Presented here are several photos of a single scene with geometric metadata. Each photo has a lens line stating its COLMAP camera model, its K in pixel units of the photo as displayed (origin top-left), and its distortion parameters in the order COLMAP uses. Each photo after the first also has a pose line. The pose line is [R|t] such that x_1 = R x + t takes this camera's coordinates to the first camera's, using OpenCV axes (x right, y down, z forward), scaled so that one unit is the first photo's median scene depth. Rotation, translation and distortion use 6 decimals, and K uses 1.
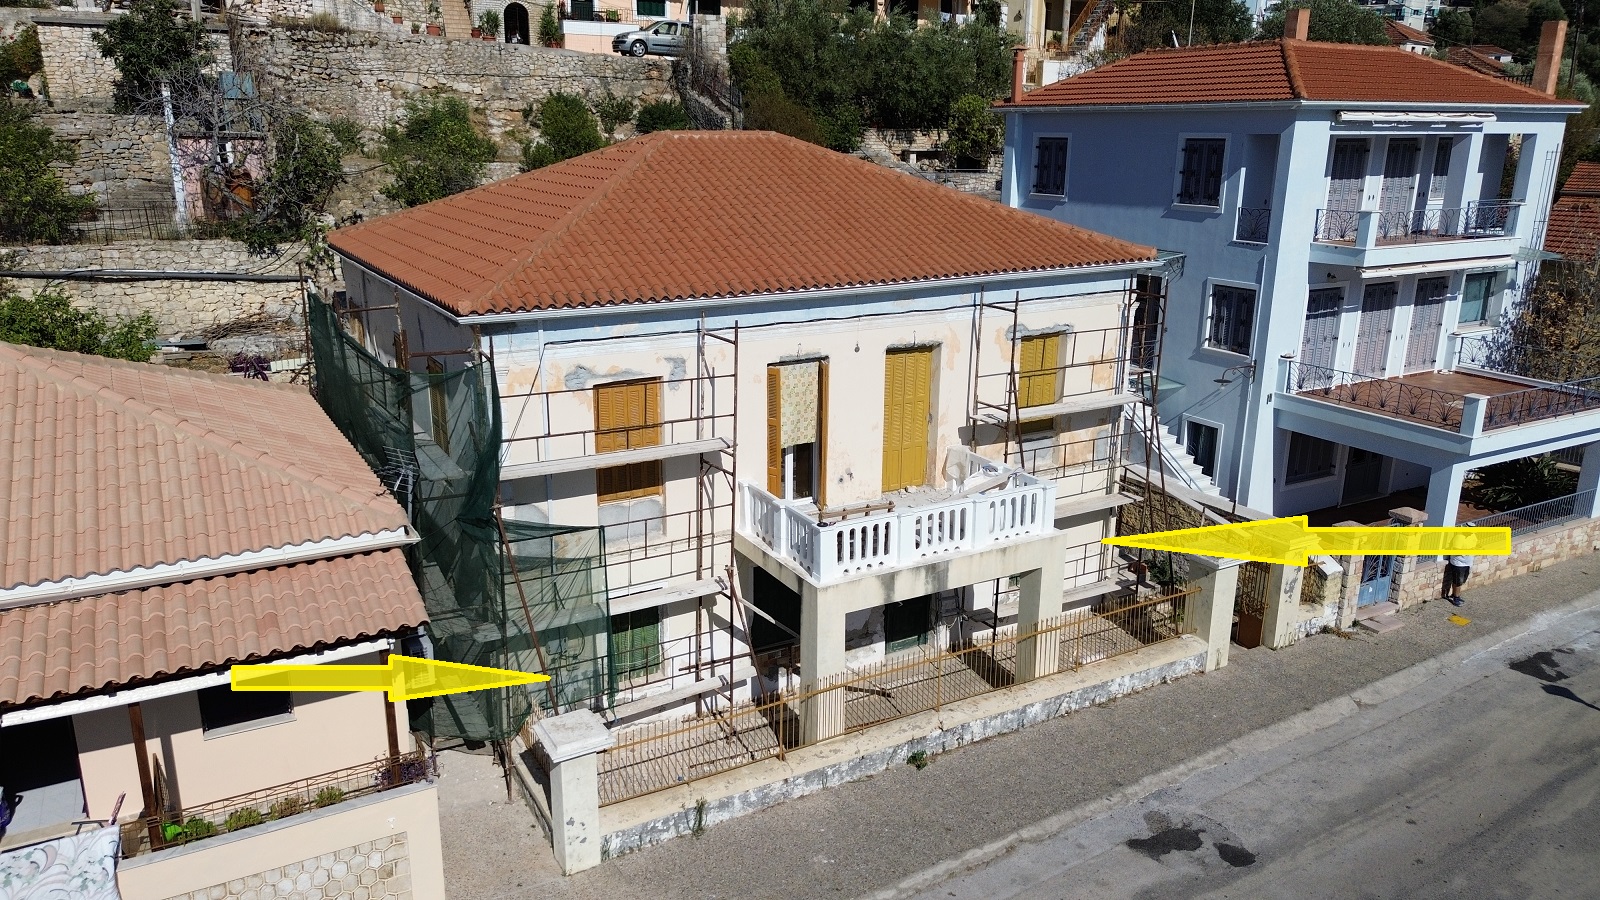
lens RADIAL K [[1157.3, 0, 799.3], [0, 1157.3, 447.3], [0, 0, 1]] dist [0.053342, -0.038810]
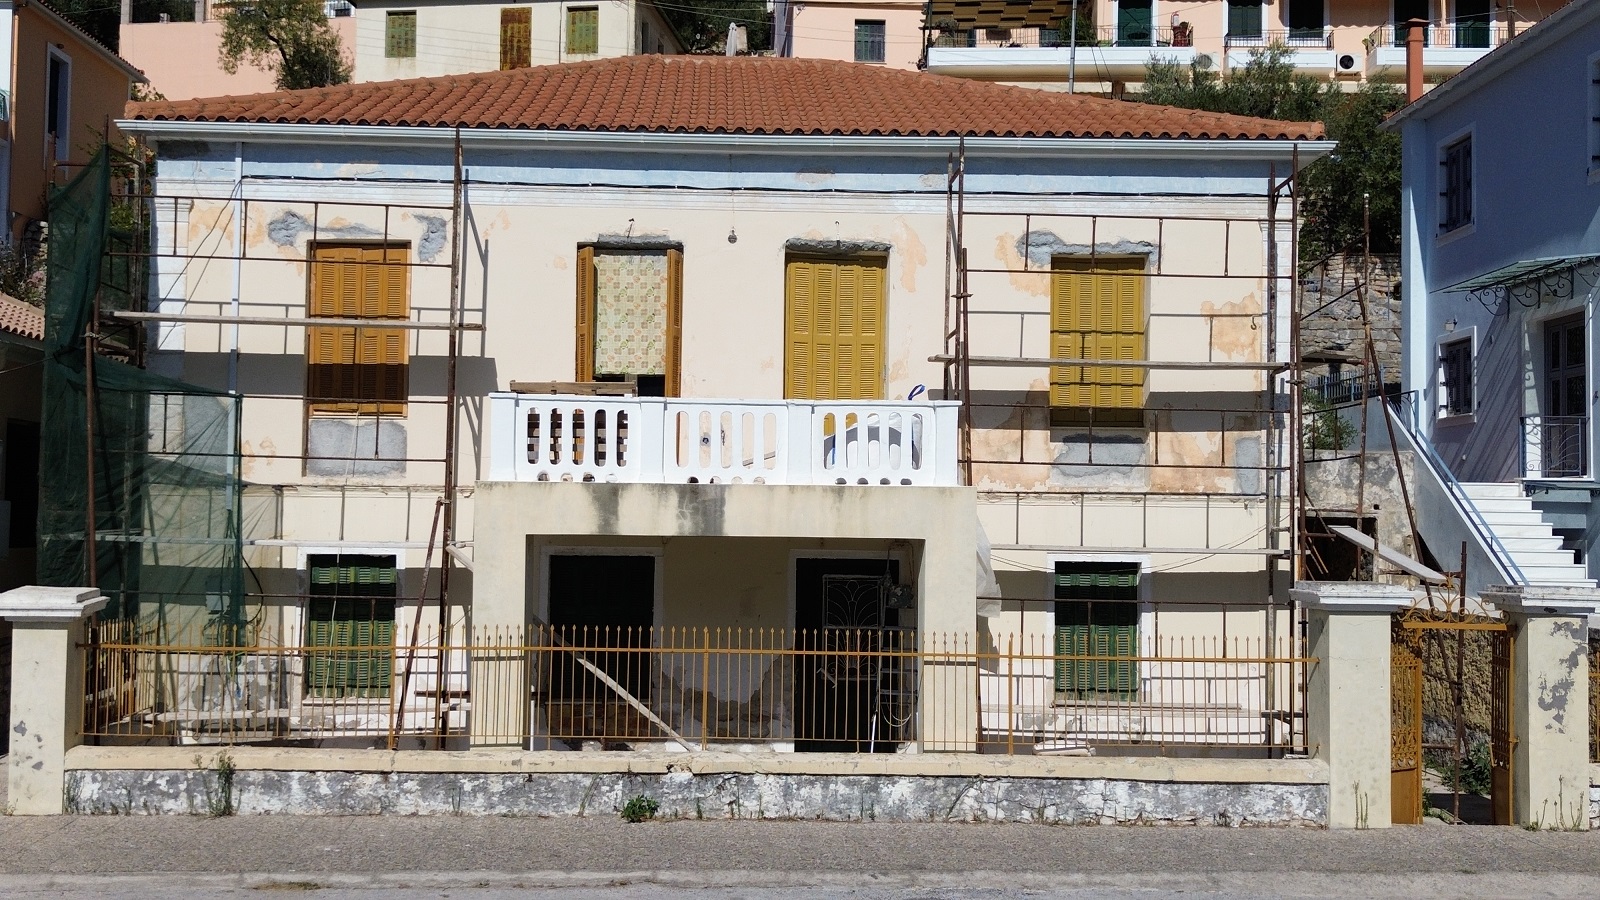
lens RADIAL K [[1767.1, 0, 800.9], [0, 1767.1, 446.6], [0, 0, 1]] dist [0.043452, 0.000000]
pose [[0.882647, -0.021018, -0.469567, 0.553832], [-0.133023, 0.946989, -0.292431, 0.317099], [0.450822, 0.320577, 0.833061, 0.207369]]
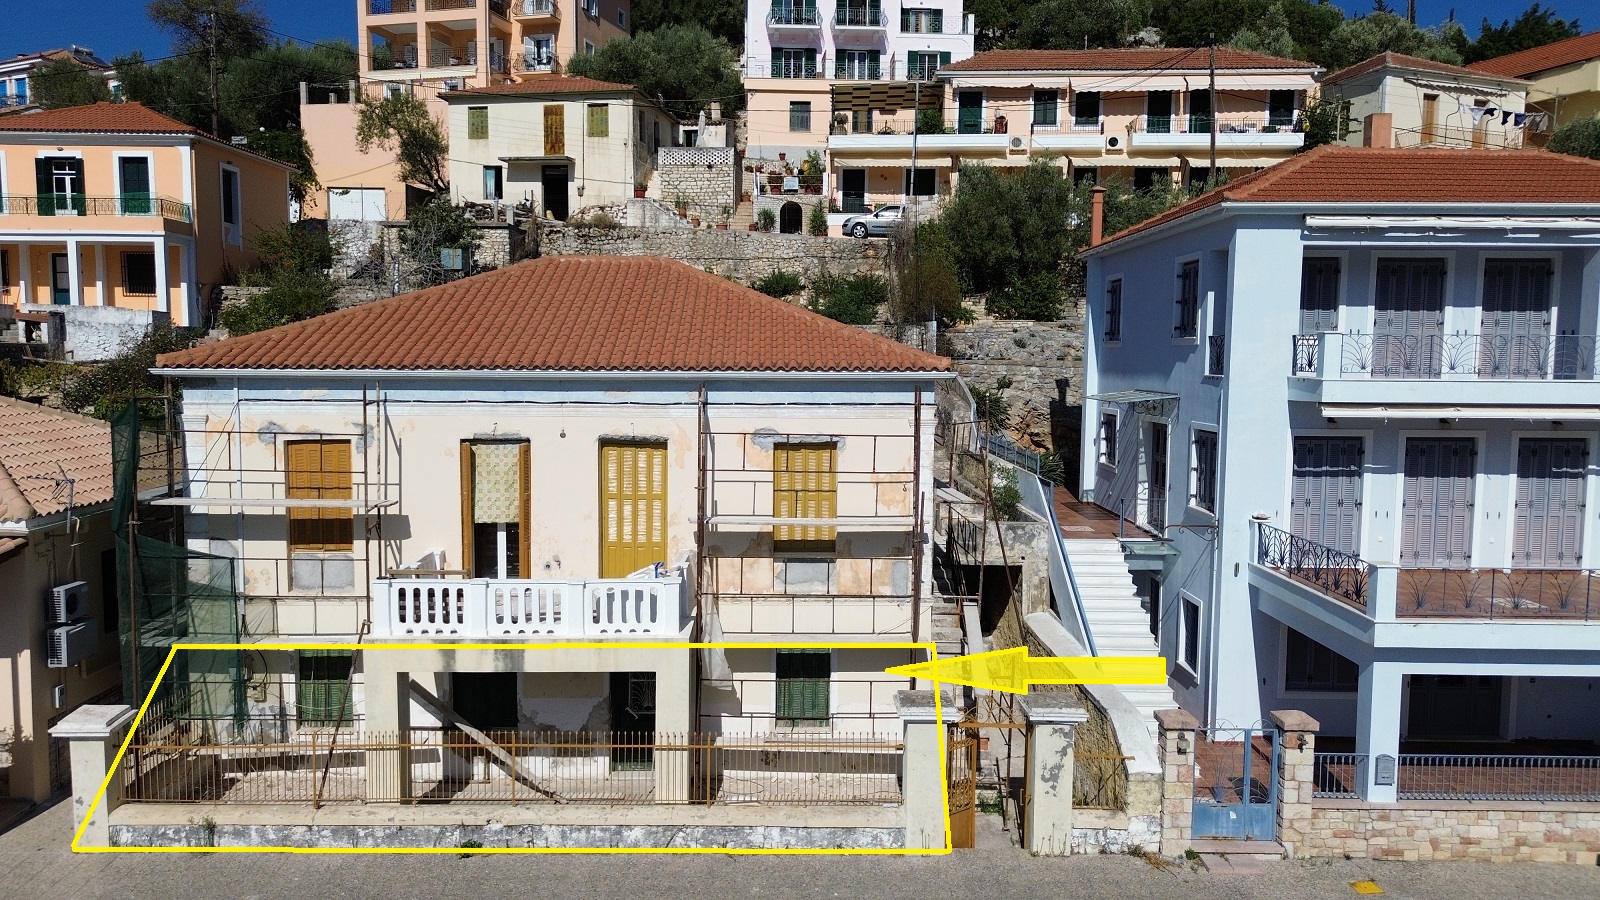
lens RADIAL K [[1157.3, 0, 803.8], [0, 1157.3, 448.2], [0, 0, 1]] dist [0.053342, -0.038810]
pose [[0.868611, 0.039986, -0.493878, 0.729706], [-0.135762, 0.977801, -0.159605, 0.059202], [0.476532, 0.205684, 0.854758, 0.230784]]
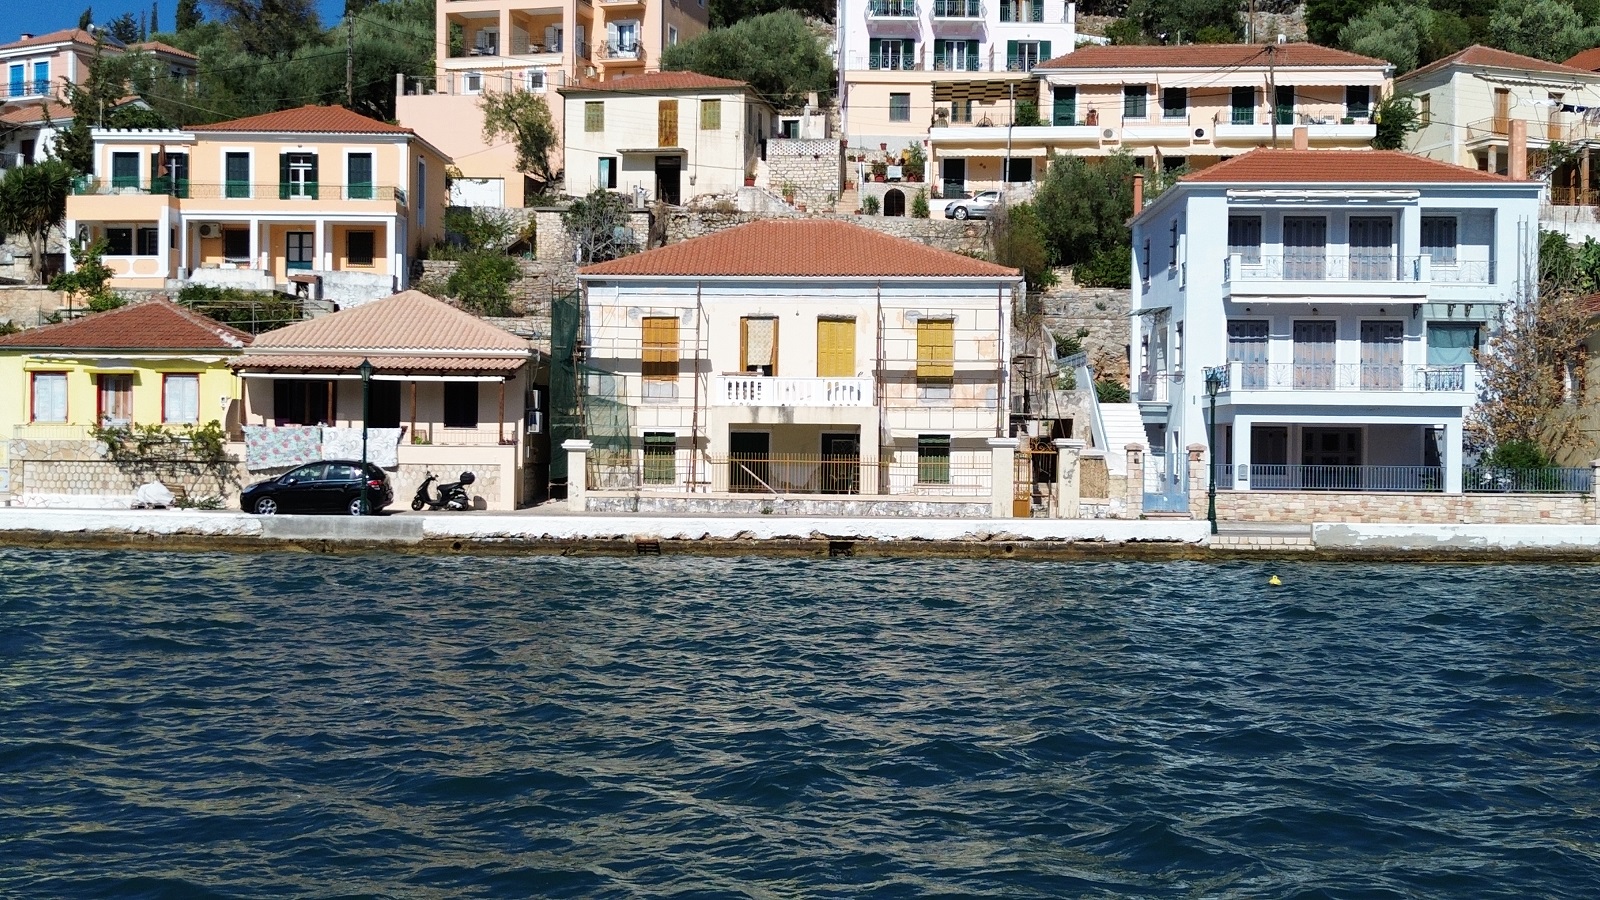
lens RADIAL K [[2048.4, 0, 791.8], [0, 2048.4, 437.9], [0, 0, 1]] dist [0.128303, 0.000000]
pose [[0.854895, -0.005668, -0.518770, 1.665072], [-0.144270, 0.957902, -0.248213, 0.875705], [0.498338, 0.287039, 0.818088, -1.521432]]
